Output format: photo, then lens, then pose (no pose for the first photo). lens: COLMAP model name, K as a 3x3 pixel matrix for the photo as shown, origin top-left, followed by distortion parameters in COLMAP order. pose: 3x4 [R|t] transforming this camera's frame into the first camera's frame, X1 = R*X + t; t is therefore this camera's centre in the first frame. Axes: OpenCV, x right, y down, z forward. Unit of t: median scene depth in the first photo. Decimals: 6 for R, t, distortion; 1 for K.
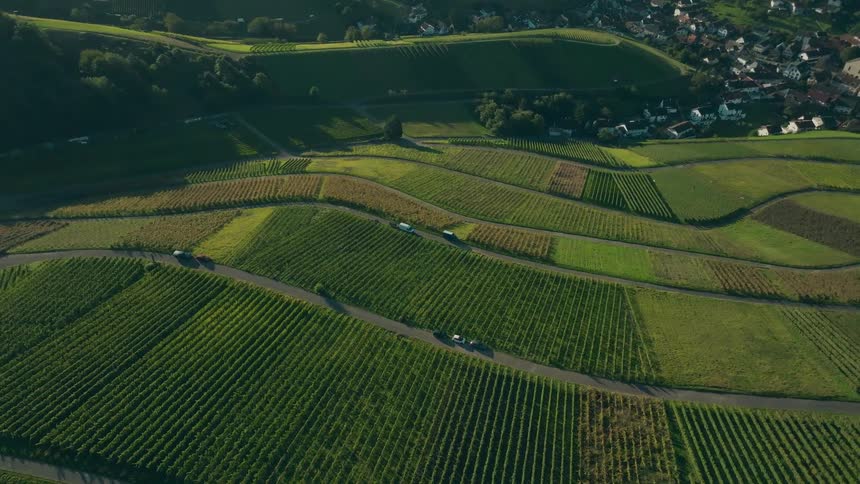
lens RADIAL K [[612.6, 0, 430.0], [0, 612.6, 242.0], [0, 0, 1]] dist [0.006571, 0.001787]
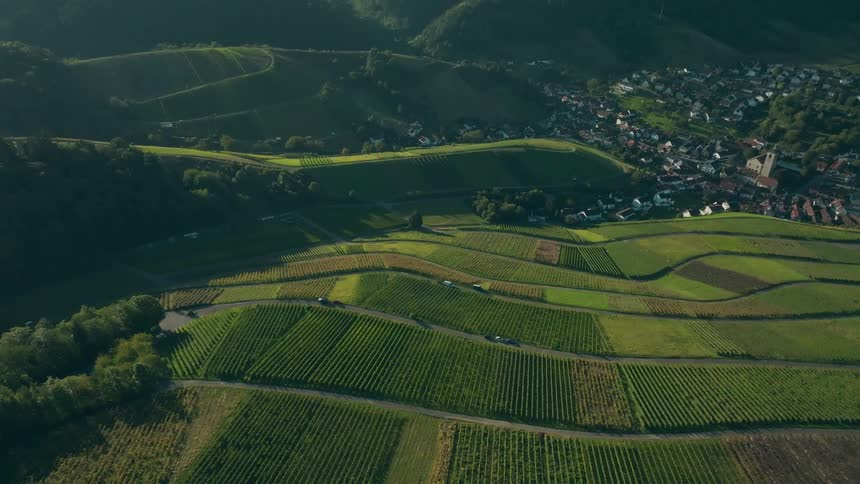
lens RADIAL K [[612.6, 0, 430.0], [0, 612.6, 242.0], [0, 0, 1]] dist [0.006571, 0.001787]
pose [[0.998030, -0.030667, 0.054729, -0.108107], [0.038108, 0.989337, -0.140570, 0.056255], [-0.049835, 0.142379, 0.988557, -0.343307]]
